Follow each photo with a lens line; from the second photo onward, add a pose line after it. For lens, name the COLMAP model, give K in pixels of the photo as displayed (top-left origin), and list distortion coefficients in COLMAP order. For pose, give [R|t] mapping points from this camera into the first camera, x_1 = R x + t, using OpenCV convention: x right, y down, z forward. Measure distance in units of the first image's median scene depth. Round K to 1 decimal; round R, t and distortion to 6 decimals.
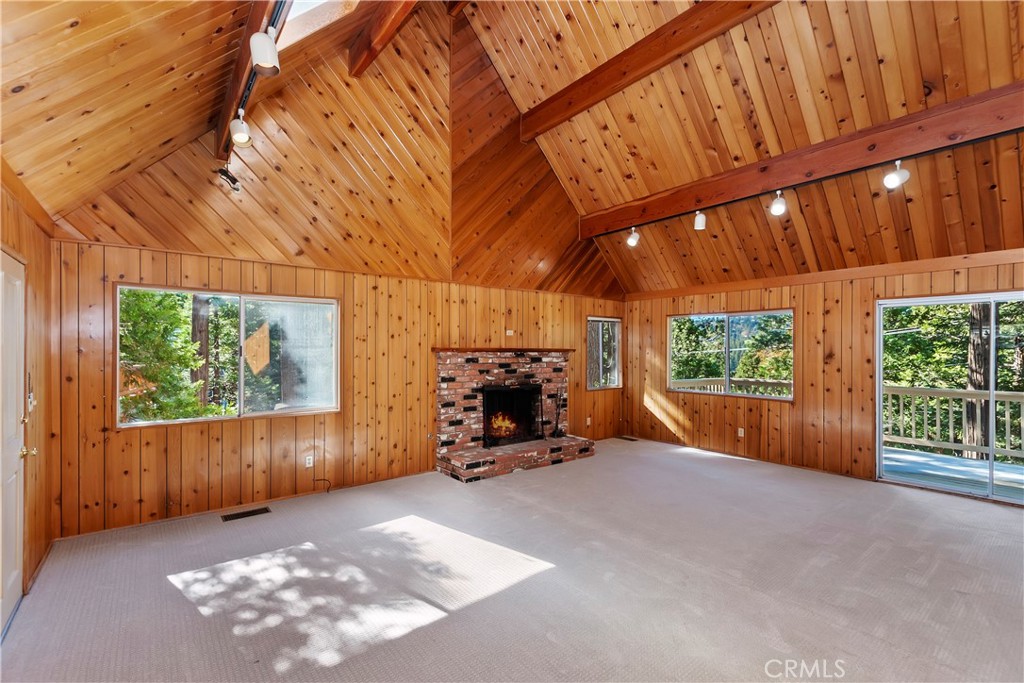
lens RADIAL K [[451.1, 0, 508.9], [0, 451.1, 345.2], [0, 0, 1]] dist [0.002012, 0.000136]
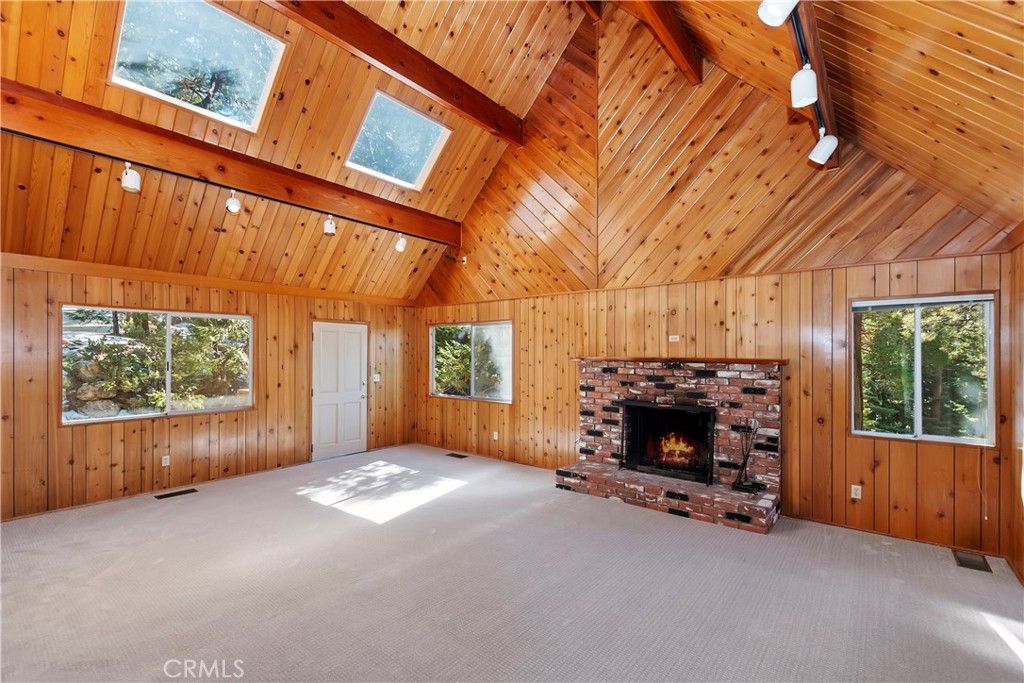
lens RADIAL K [[451.1, 0, 514.7], [0, 451.1, 354.2], [0, 0, 1]] dist [0.002012, 0.000136]
pose [[0.231479, -0.002986, -0.972835, 0.781430], [0.001402, 0.999995, -0.002736, 0.002491], [0.972839, -0.000730, 0.231482, 0.588861]]
